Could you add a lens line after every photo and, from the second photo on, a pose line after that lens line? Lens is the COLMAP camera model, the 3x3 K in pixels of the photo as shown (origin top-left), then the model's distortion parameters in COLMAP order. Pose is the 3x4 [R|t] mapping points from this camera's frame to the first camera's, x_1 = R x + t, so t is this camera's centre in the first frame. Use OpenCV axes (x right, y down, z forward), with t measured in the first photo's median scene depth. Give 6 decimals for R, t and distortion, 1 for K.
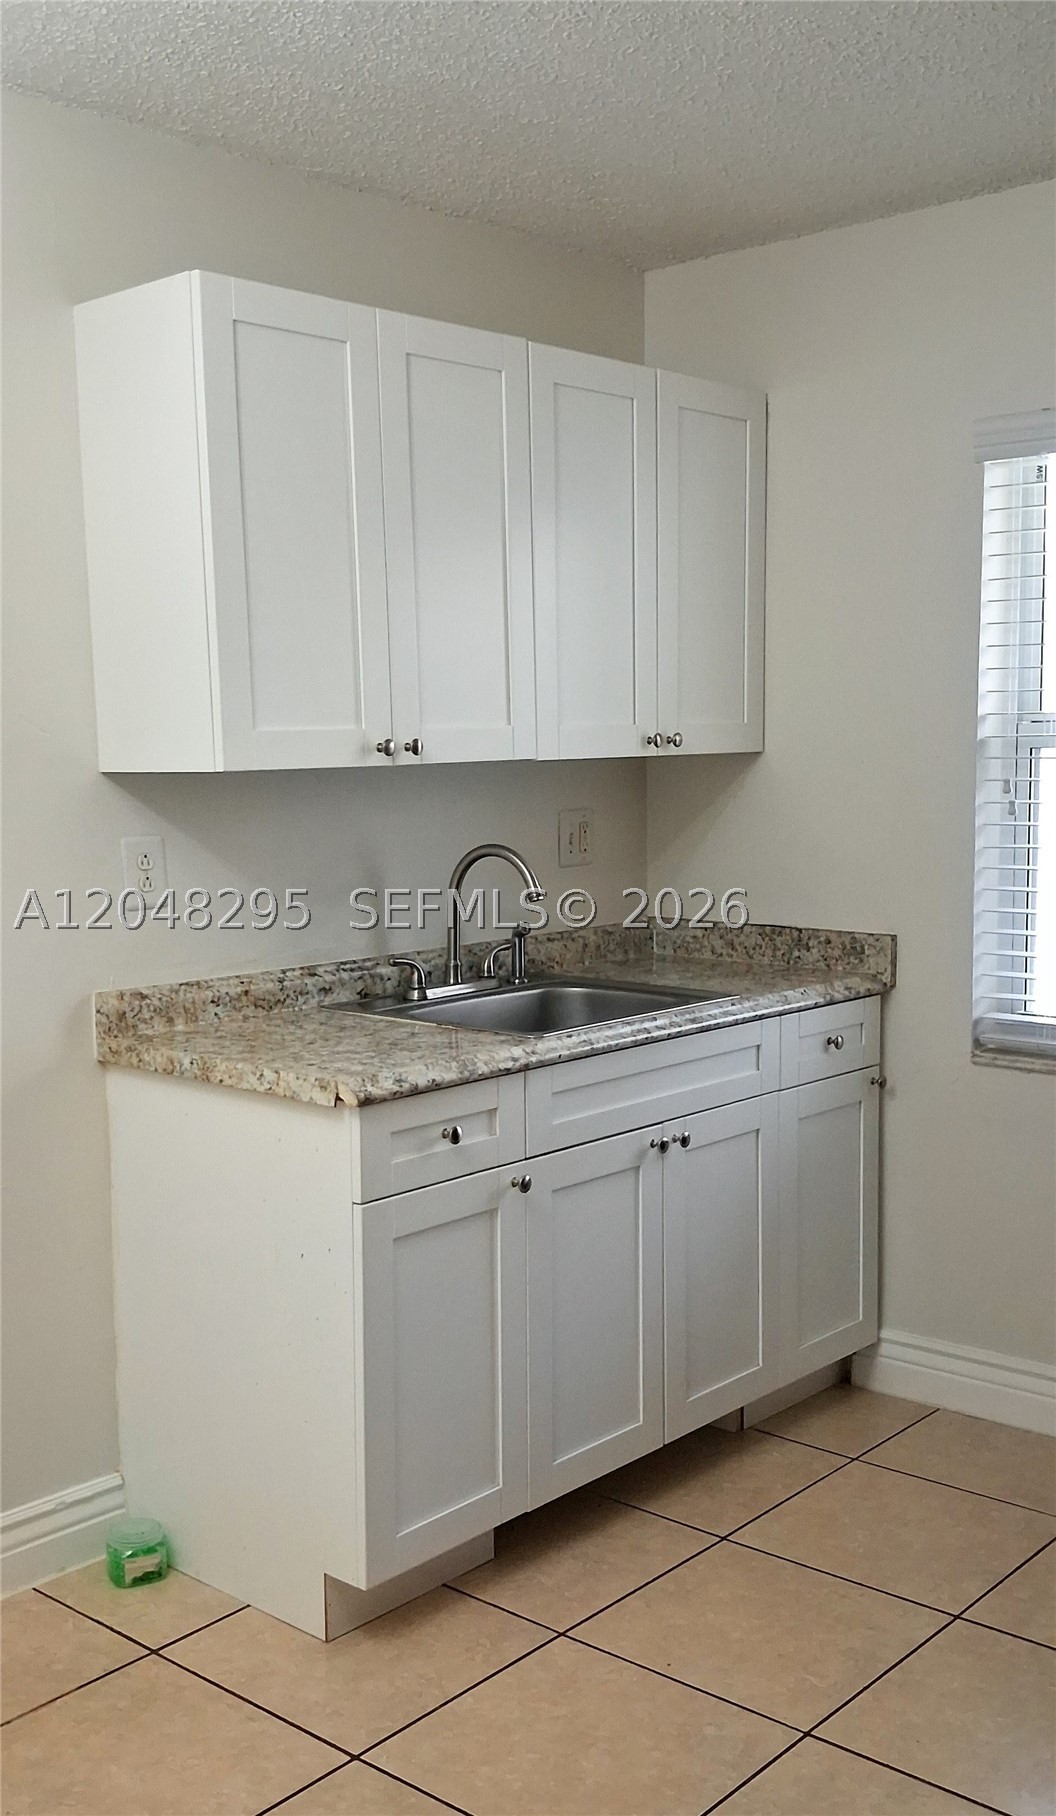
lens RADIAL K [[1816.5, 0, 523.2], [0, 1816.5, 957.5], [0, 0, 1]] dist [0.006691, 0.001883]
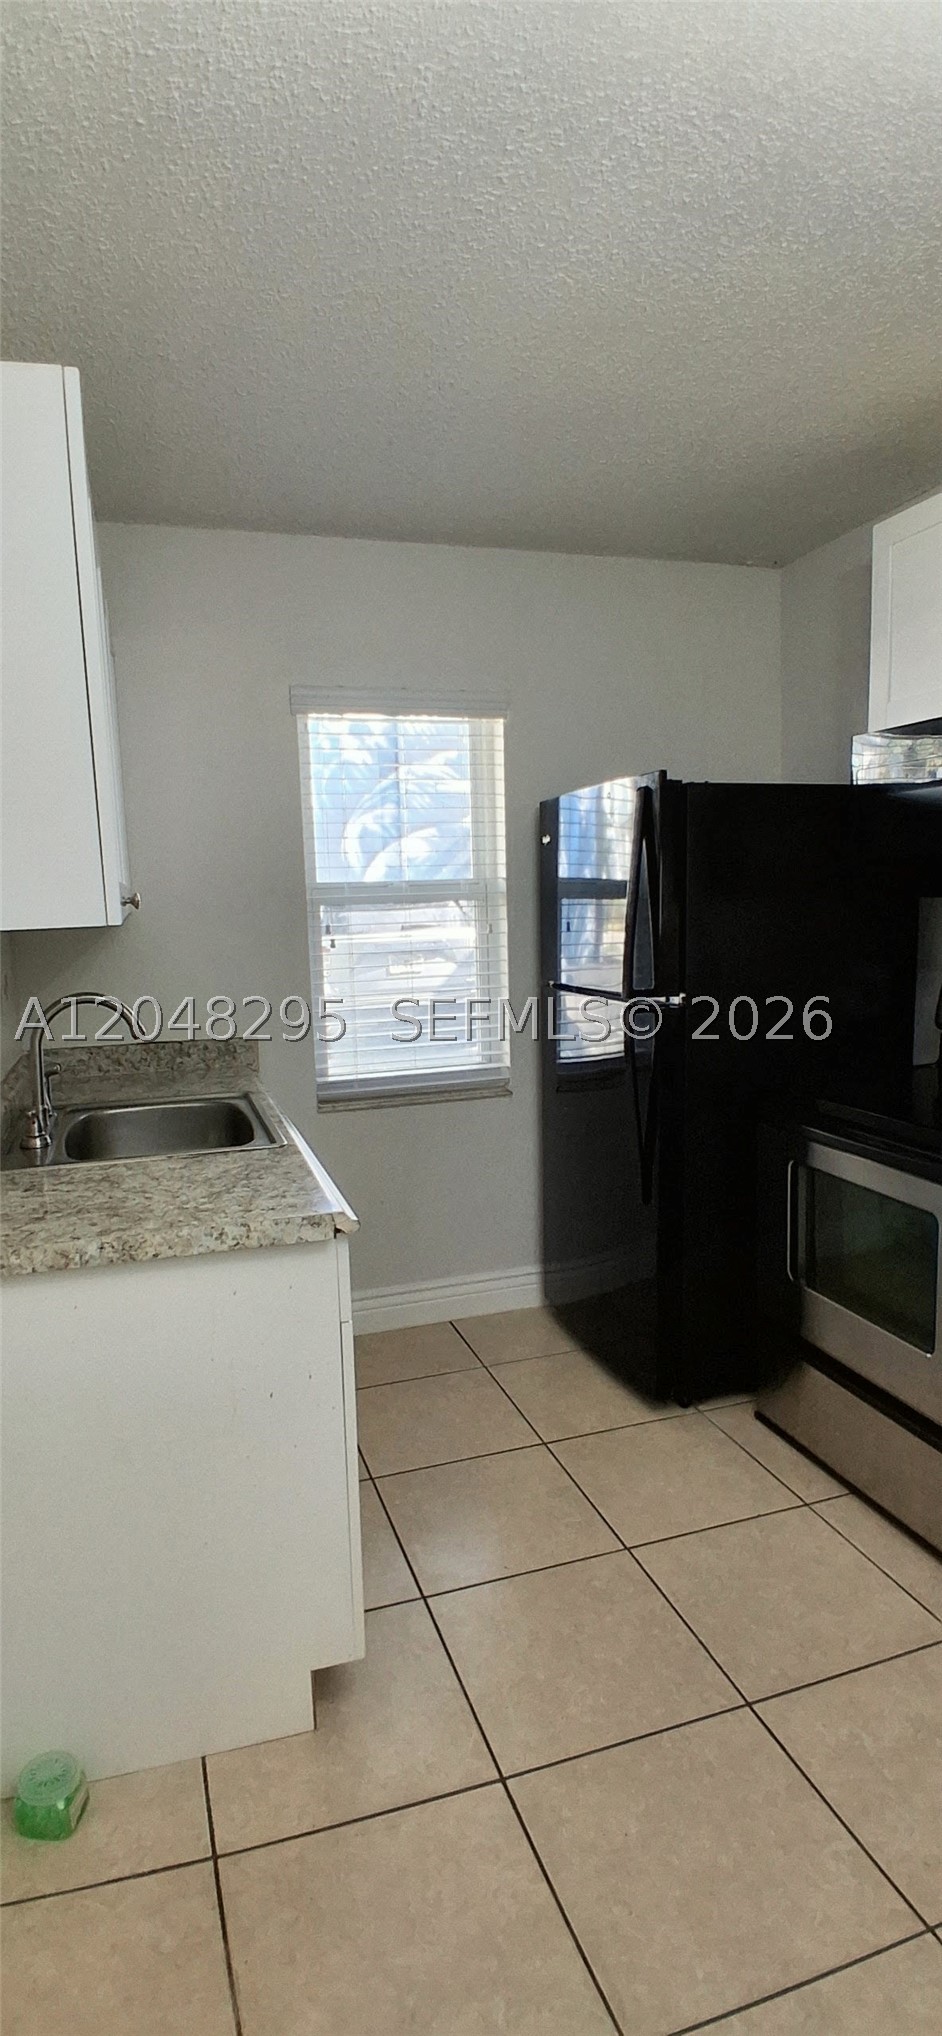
lens RADIAL K [[1004.1, 0, 449.5], [0, 1004.1, 1041.7], [0, 0, 1]] dist [0.006390, -0.044930]
pose [[0.523225, -0.124756, 0.843013, -0.419525], [0.123768, 0.989862, 0.069671, -0.048371], [-0.843159, 0.067884, 0.533362, 0.480892]]
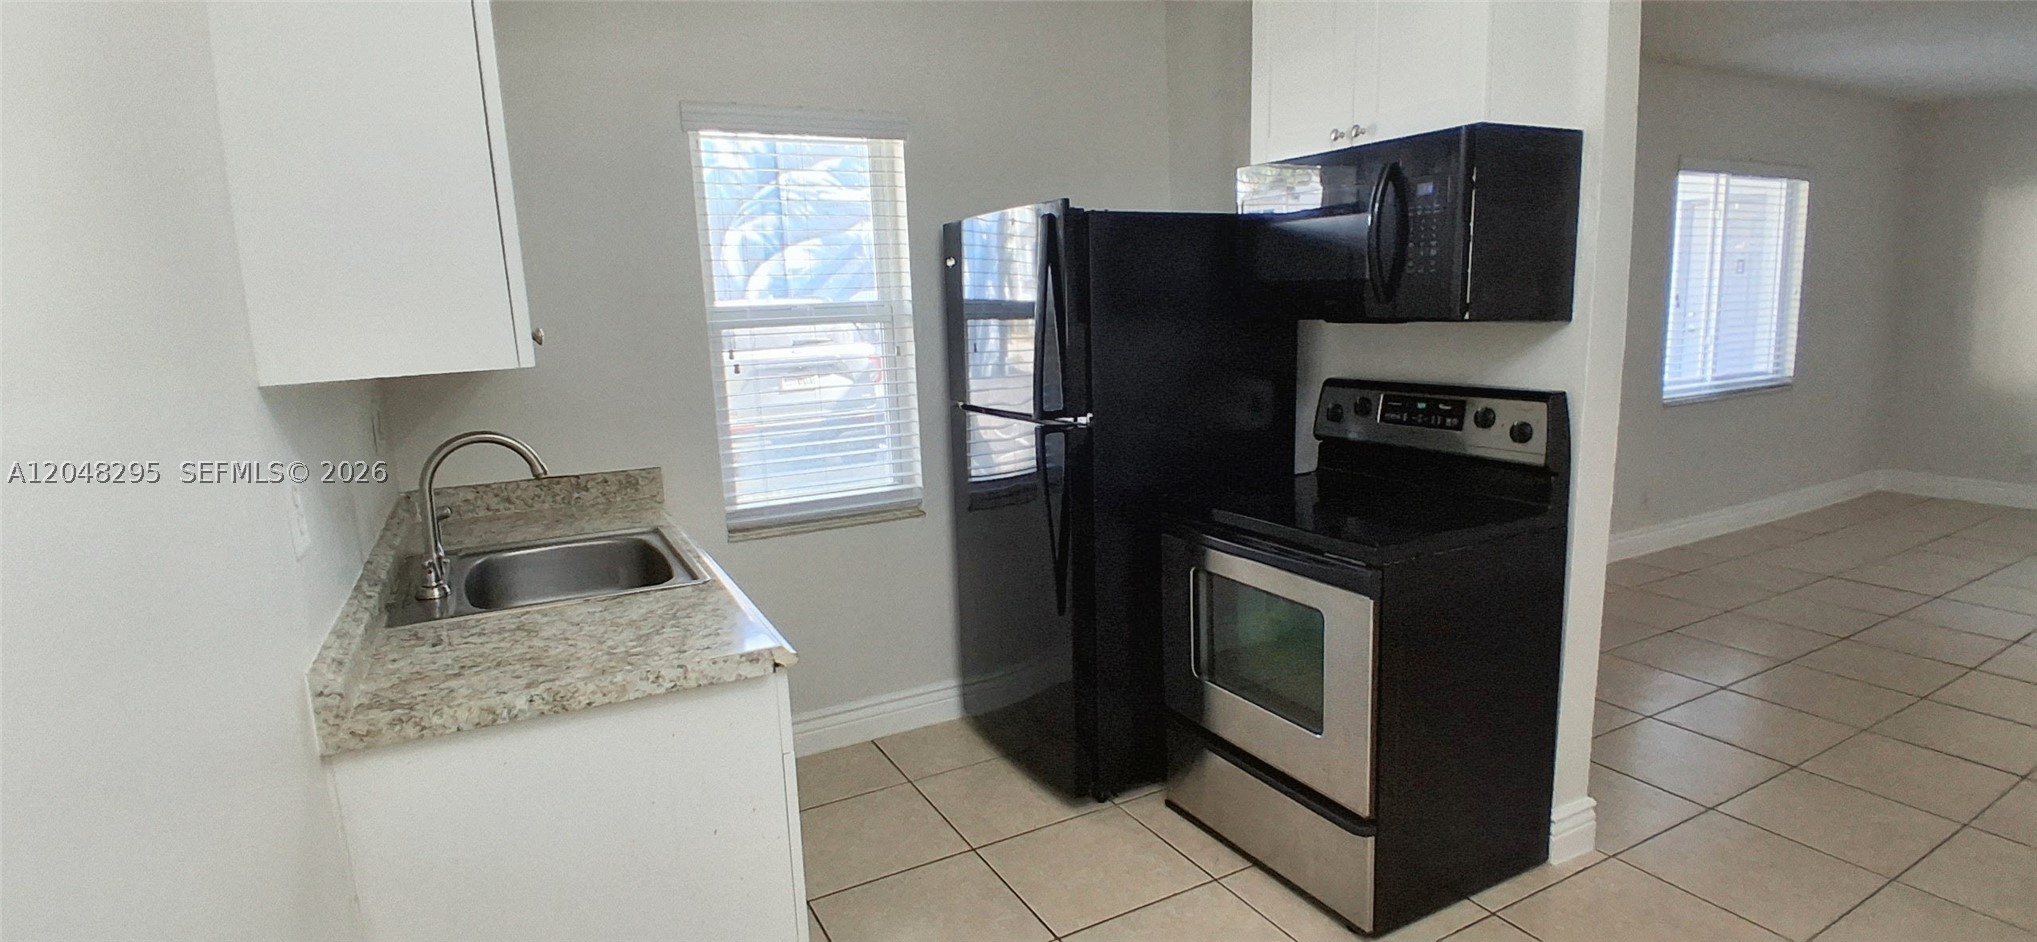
lens RADIAL K [[1004.6, 0, 1034.3], [0, 1004.6, 493.8], [0, 0, 1]] dist [0.006390, -0.044930]
pose [[0.349747, -0.177122, 0.919948, -0.440873], [0.140831, 0.980747, 0.135287, -0.060535], [-0.926199, 0.082241, 0.367957, 0.487128]]
